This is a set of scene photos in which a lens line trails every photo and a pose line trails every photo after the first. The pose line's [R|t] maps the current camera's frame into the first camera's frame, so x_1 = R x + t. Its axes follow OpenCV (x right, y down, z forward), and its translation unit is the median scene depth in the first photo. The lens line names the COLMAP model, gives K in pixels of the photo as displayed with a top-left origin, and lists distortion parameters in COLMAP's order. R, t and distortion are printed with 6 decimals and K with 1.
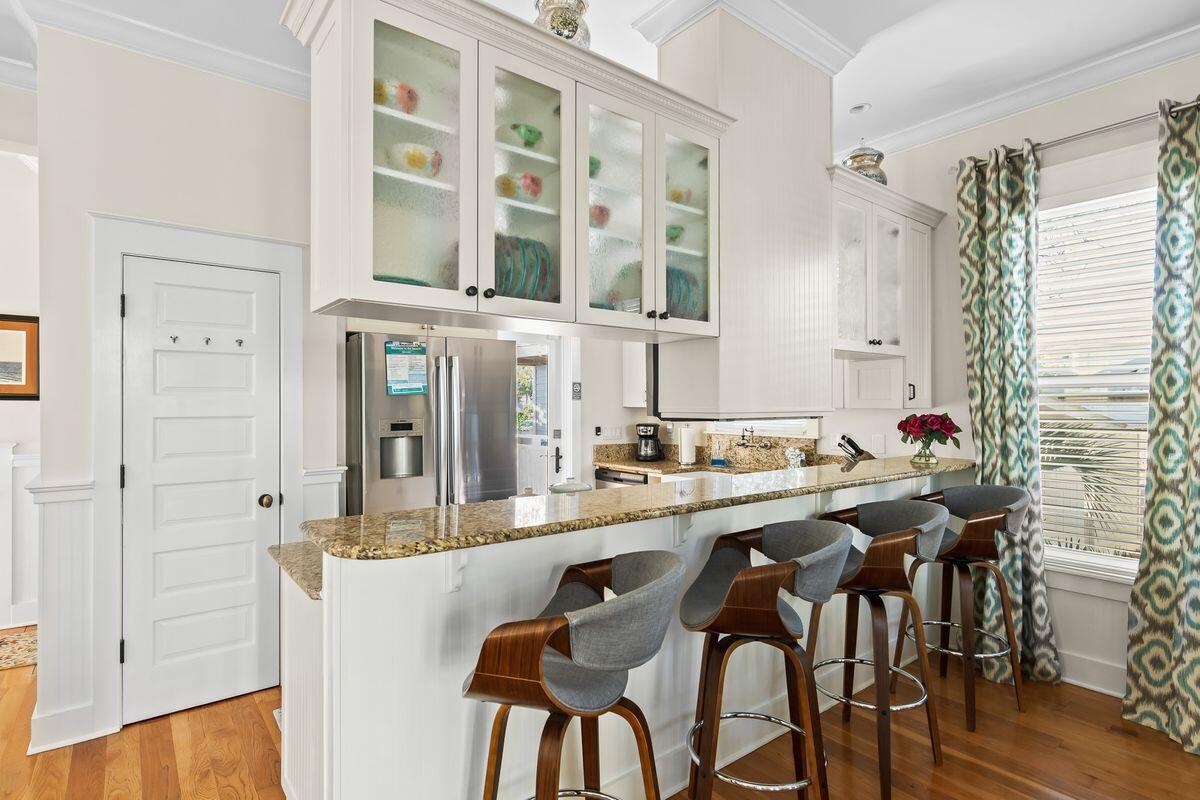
lens RADIAL K [[605.2, 0, 600.0], [0, 605.2, 400.0], [0, 0, 1]] dist [-0.000119, -0.000050]
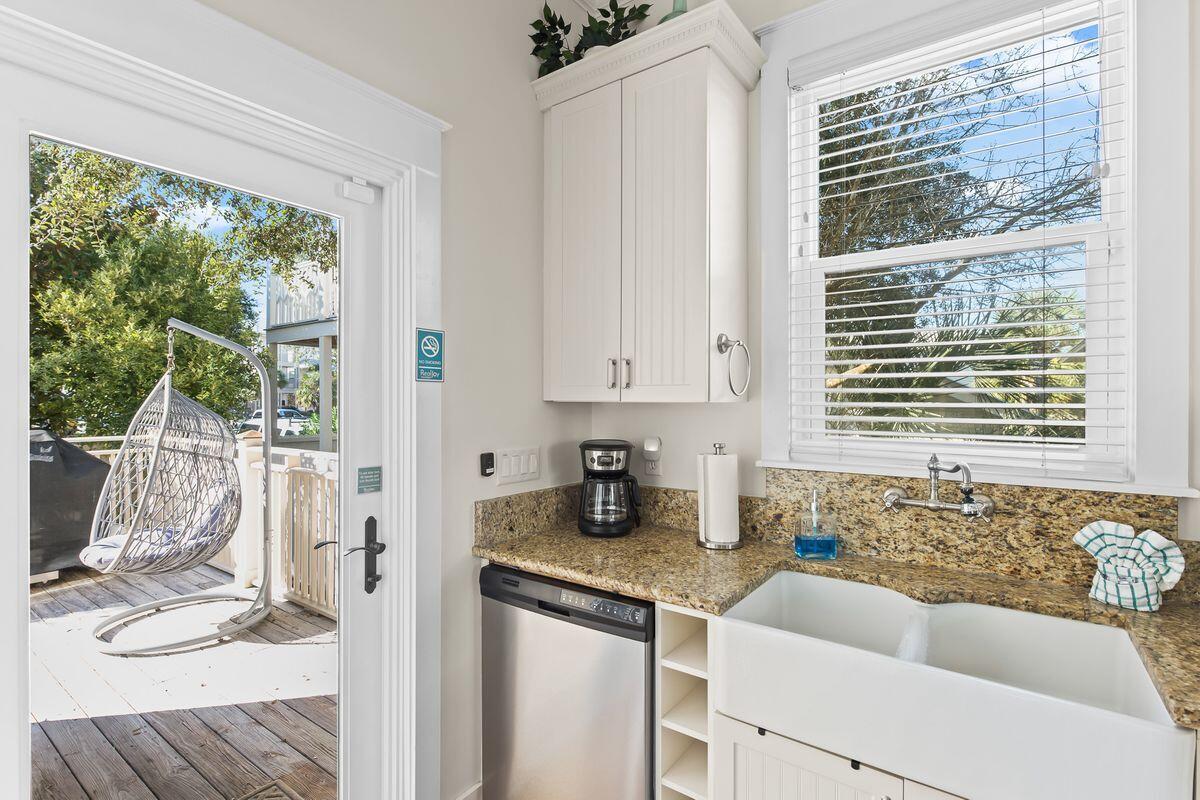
lens RADIAL K [[565.2, 0, 595.9], [0, 565.2, 399.2], [0, 0, 1]] dist [-0.003121, -0.001022]
pose [[0.962206, 0.002698, 0.272309, -0.054732], [-0.004678, 0.999967, 0.006621, 0.012337], [-0.272282, -0.007645, 0.962187, 1.028058]]
